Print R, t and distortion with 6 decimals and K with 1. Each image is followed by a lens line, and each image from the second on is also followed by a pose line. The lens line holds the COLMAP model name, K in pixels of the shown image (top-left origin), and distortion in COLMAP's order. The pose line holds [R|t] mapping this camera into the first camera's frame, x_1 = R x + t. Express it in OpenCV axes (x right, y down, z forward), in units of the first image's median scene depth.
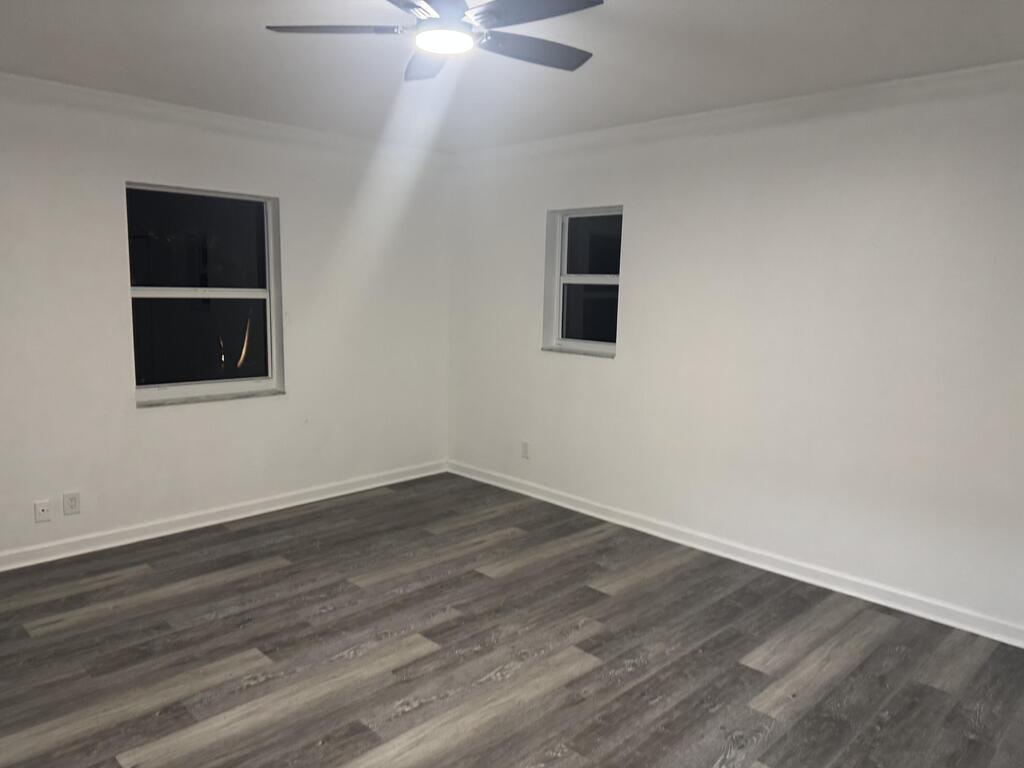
lens RADIAL K [[726.2, 0, 518.4], [0, 726.2, 375.7], [0, 0, 1]] dist [0.037799, -0.040075]
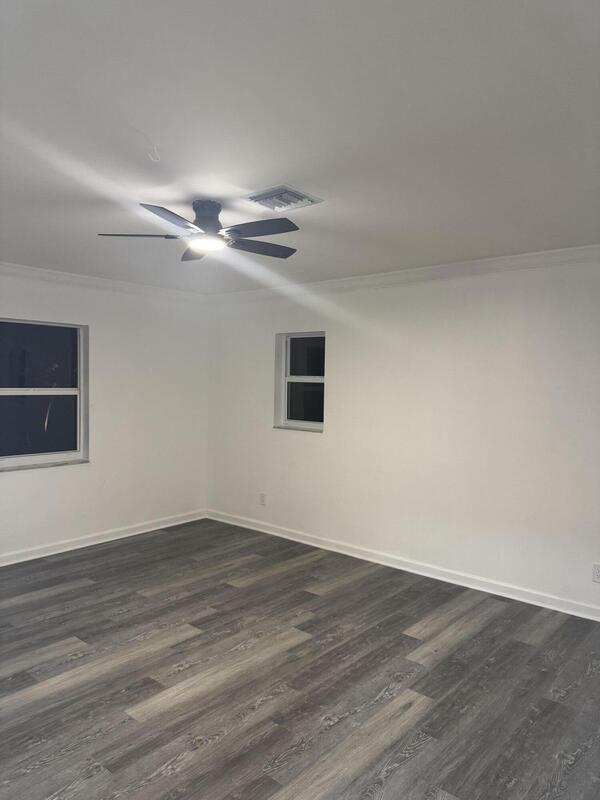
lens RADIAL K [[567.4, 0, 300.4], [0, 567.4, 394.2], [0, 0, 1]] dist [0.037799, -0.040075]
pose [[0.997439, -0.009570, 0.070879, 0.011208], [0.016325, 0.995311, -0.095337, 0.008521], [-0.069634, 0.096250, 0.992918, -0.191742]]
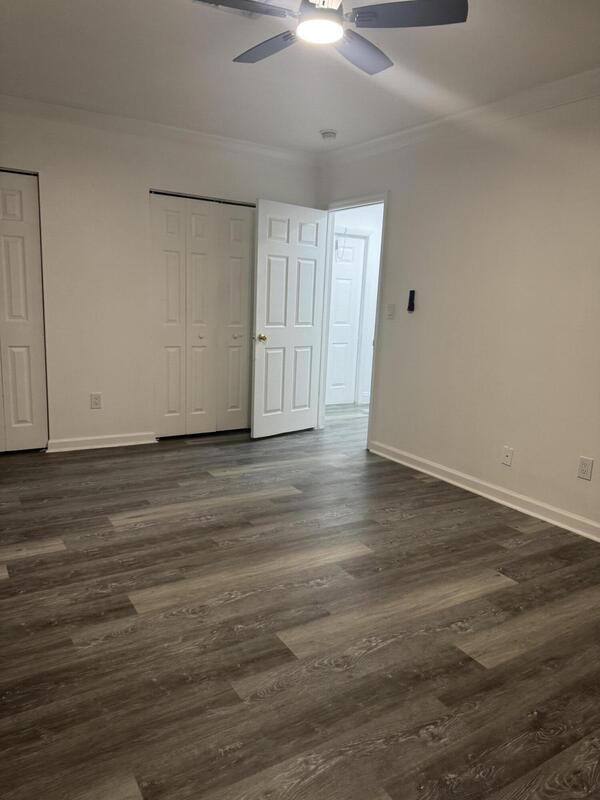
lens RADIAL K [[567.4, 0, 297.4], [0, 567.4, 401.4], [0, 0, 1]] dist [0.037799, -0.040075]
pose [[-0.970104, -0.107496, 0.217586, -0.240694], [-0.036269, 0.950701, 0.307980, -0.112963], [-0.239966, 0.290881, -0.926178, 1.484115]]
